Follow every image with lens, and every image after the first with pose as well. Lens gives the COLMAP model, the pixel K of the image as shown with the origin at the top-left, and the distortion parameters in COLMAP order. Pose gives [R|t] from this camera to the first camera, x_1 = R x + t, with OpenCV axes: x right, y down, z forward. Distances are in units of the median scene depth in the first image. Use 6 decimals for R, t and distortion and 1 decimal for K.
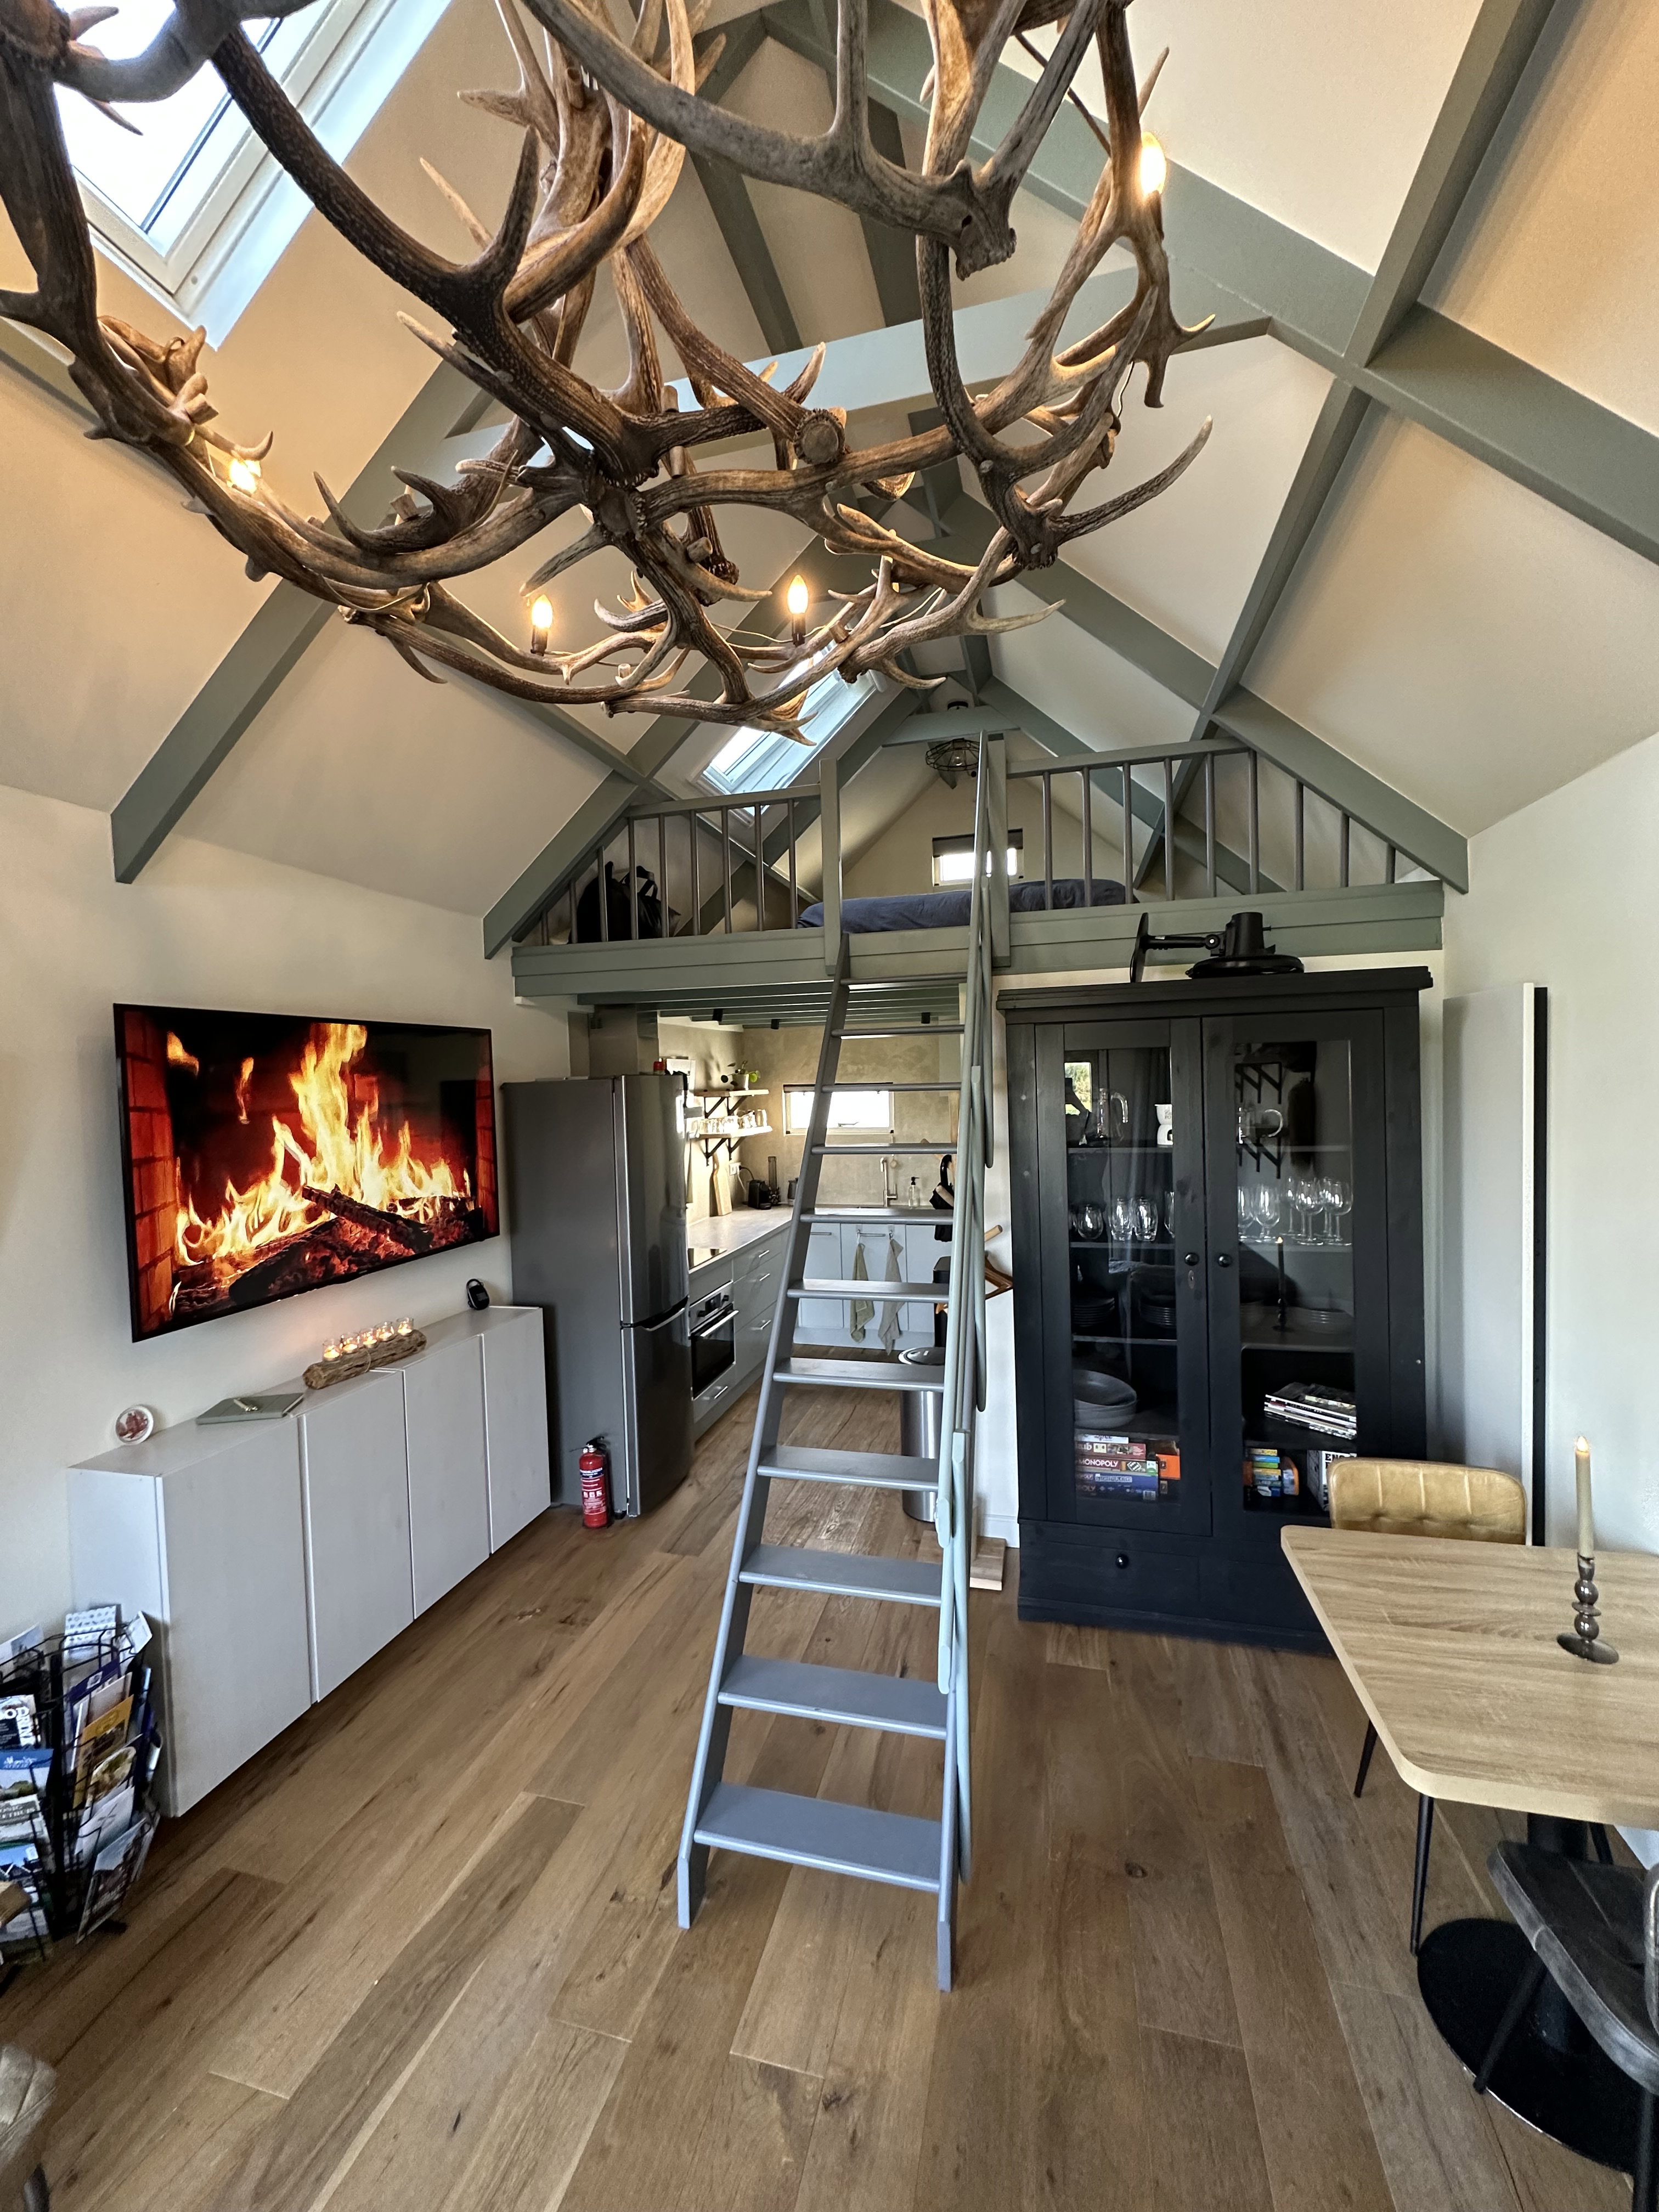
lens RADIAL K [[884.2, 0, 823.3], [0, 884.2, 1106.3], [0, 0, 1]] dist [0.001726, 0.000249]
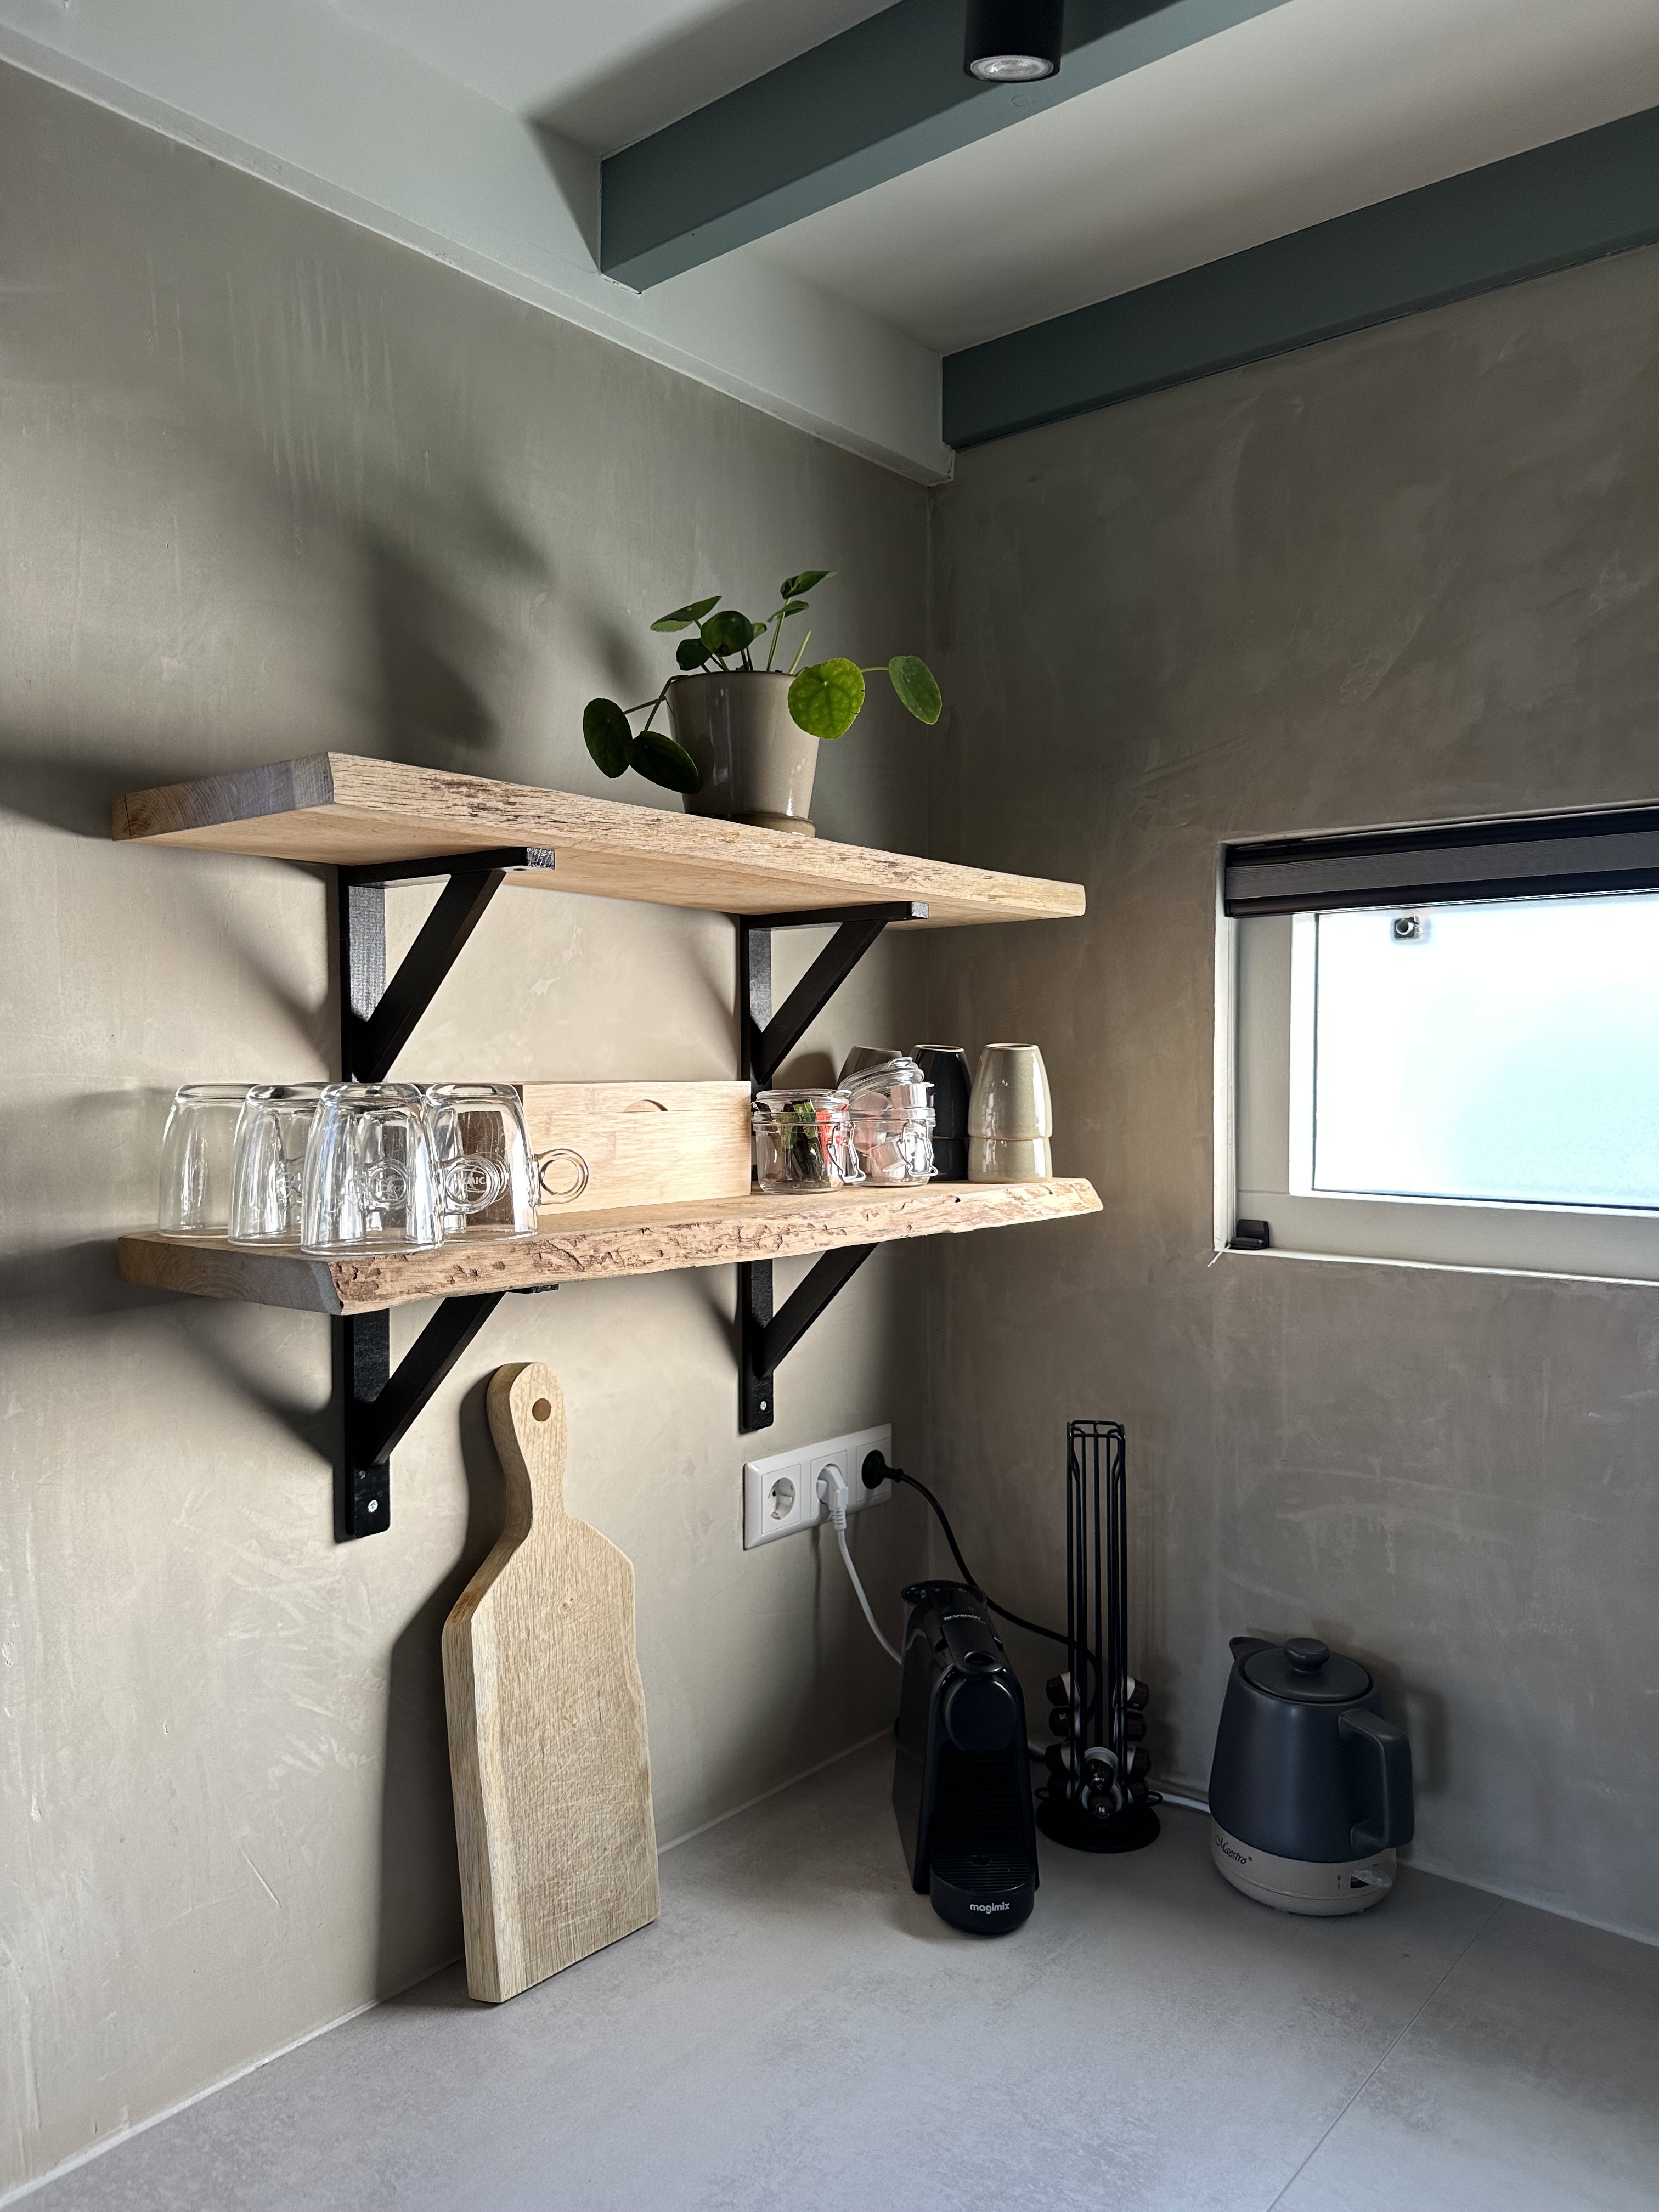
lens RADIAL K [[1563.5, 0, 810.0], [0, 1563.5, 1103.1], [0, 0, 1]] dist [0.094936, -0.185531]
pose [[0.906766, 0.038496, -0.419874, -0.004783], [-0.038089, 0.999231, 0.009357, 0.013682], [0.419911, 0.007508, 0.907534, 0.925981]]
